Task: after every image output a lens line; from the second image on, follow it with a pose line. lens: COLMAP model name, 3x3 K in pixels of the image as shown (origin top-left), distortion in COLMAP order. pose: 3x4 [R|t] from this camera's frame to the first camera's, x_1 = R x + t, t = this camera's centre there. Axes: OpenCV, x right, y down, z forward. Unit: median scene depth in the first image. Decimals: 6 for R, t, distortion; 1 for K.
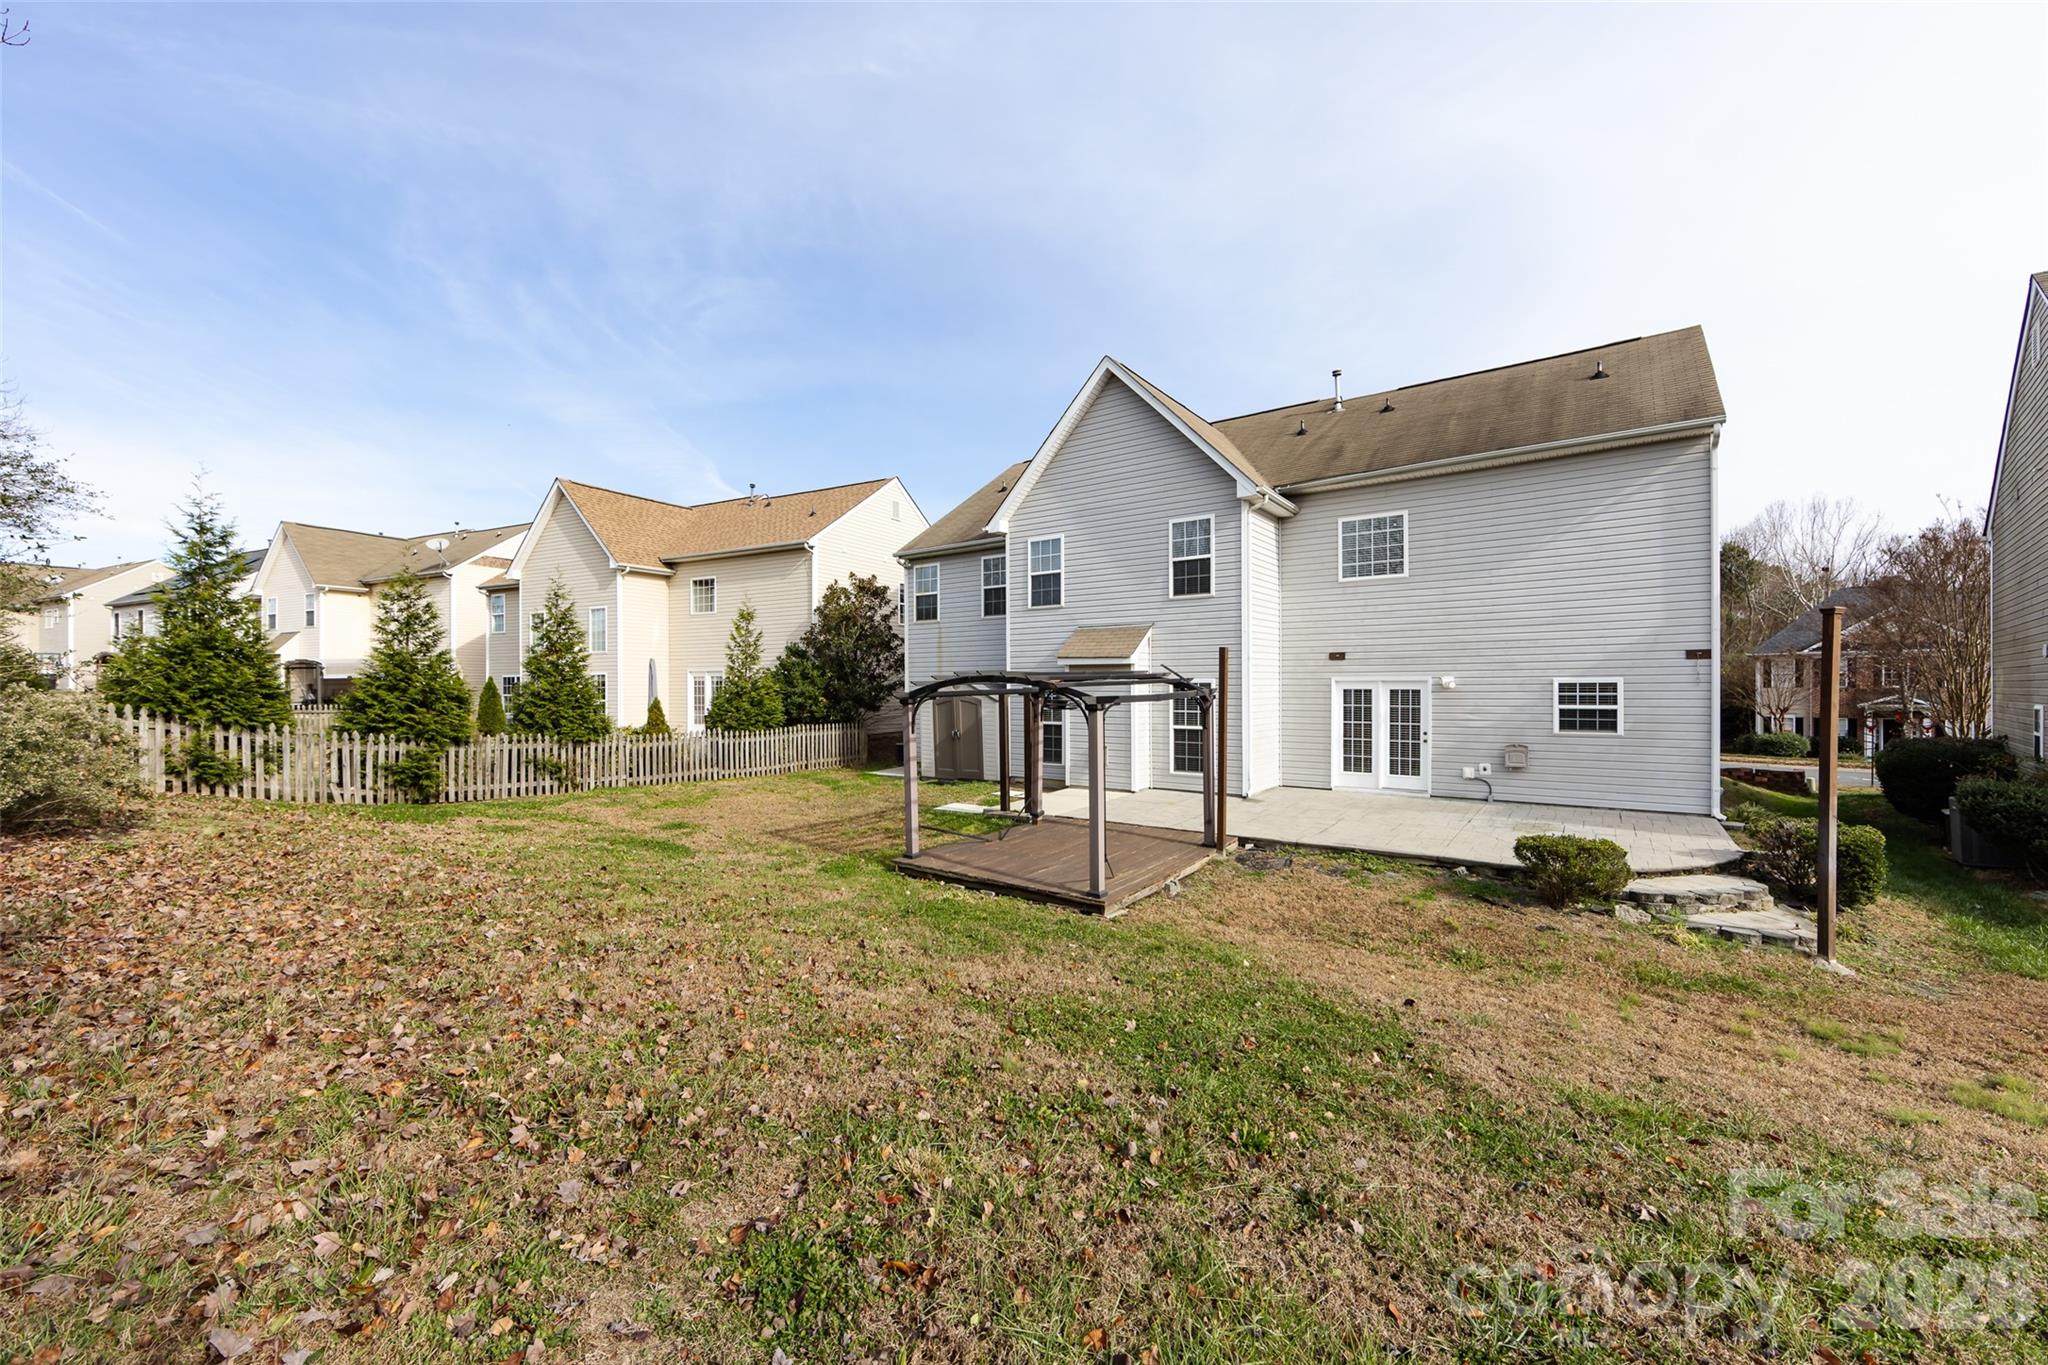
lens RADIAL K [[806.1, 0, 1026.5], [0, 806.1, 687.2], [0, 0, 1]] dist [0.001624, 0.000084]
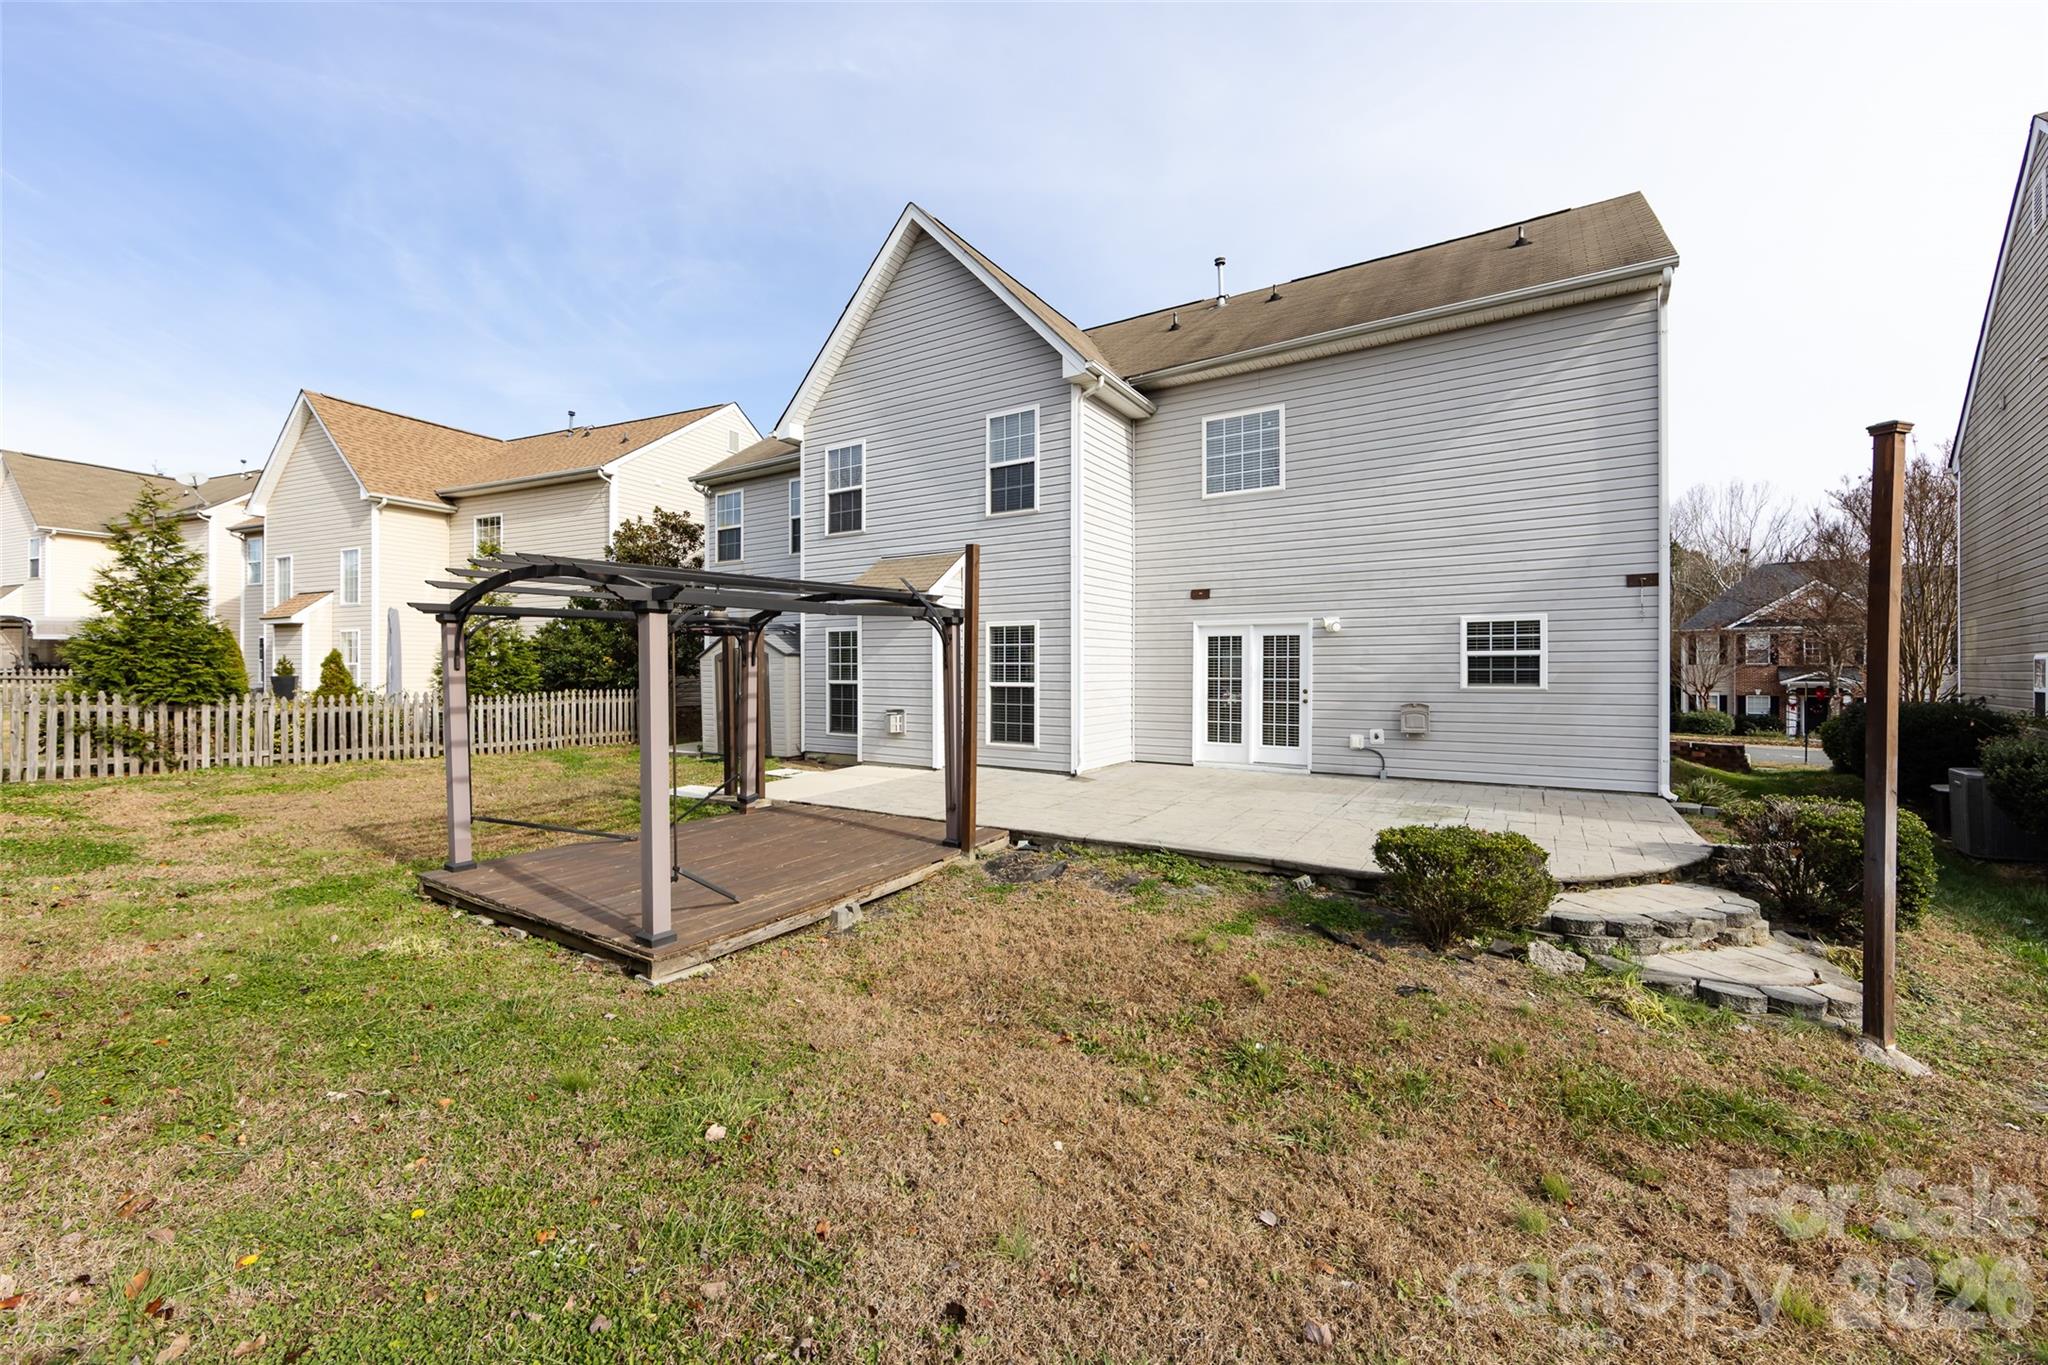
lens RADIAL K [[806.1, 0, 1042.4], [0, 806.1, 669.9], [0, 0, 1]] dist [0.001624, 0.000084]
pose [[0.997365, 0.004839, 0.072390, 0.185720], [-0.004558, 0.999981, -0.004049, 0.040680], [-0.072408, 0.003708, 0.997368, 0.244529]]
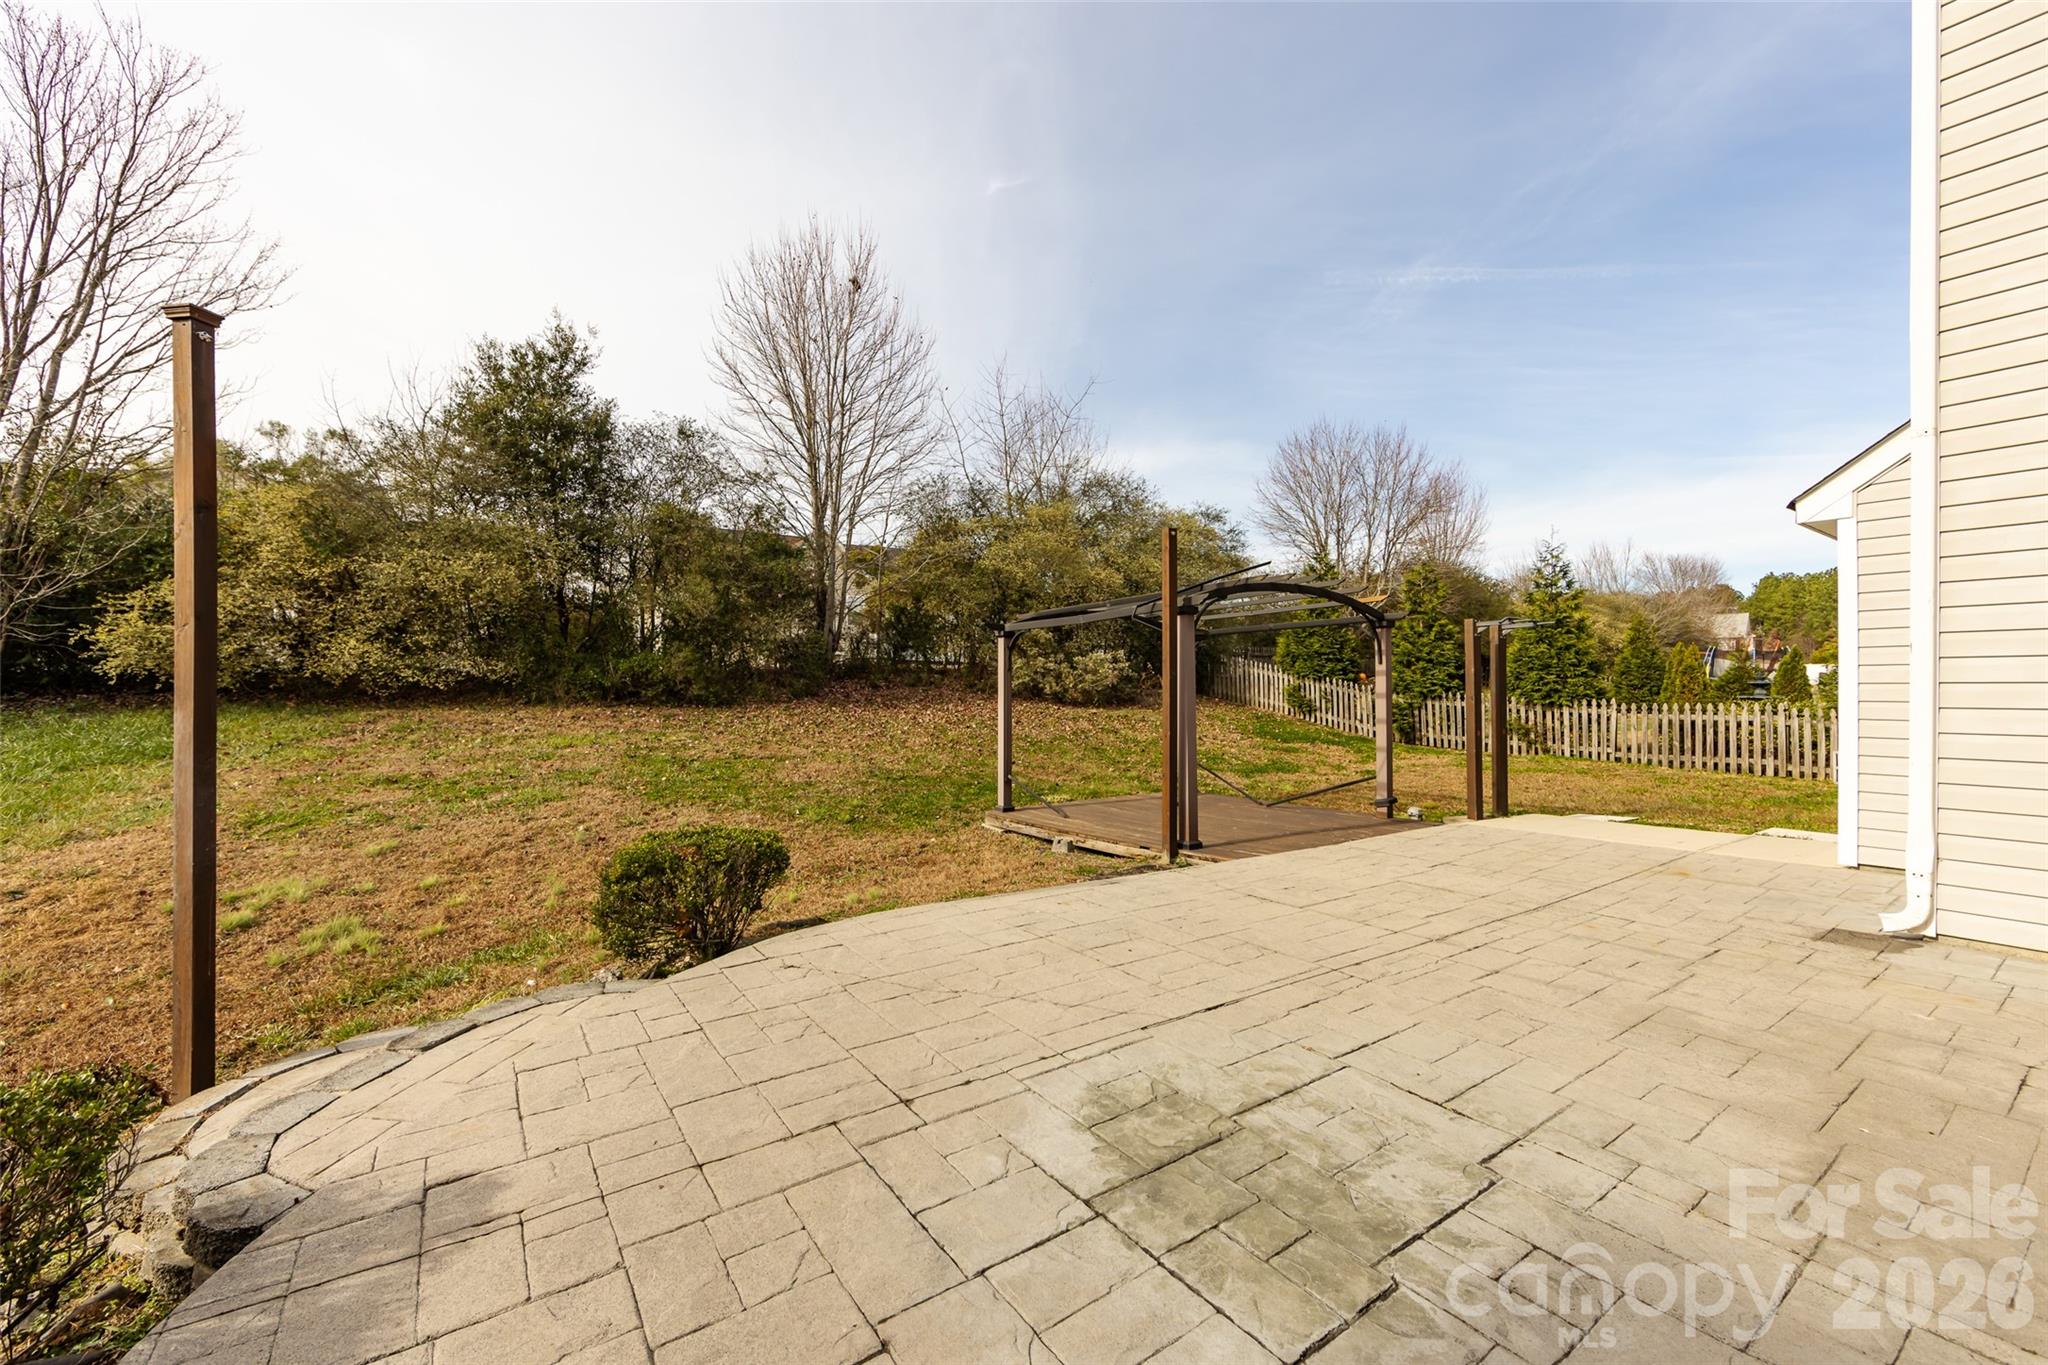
lens RADIAL K [[806.1, 0, 980.6], [0, 806.1, 687.5], [0, 0, 1]] dist [0.001624, 0.000084]
pose [[-0.375551, 0.001693, -0.926800, 0.654378], [-0.007986, 0.999955, 0.005062, 0.052608], [0.926767, 0.009302, -0.375521, 0.818680]]
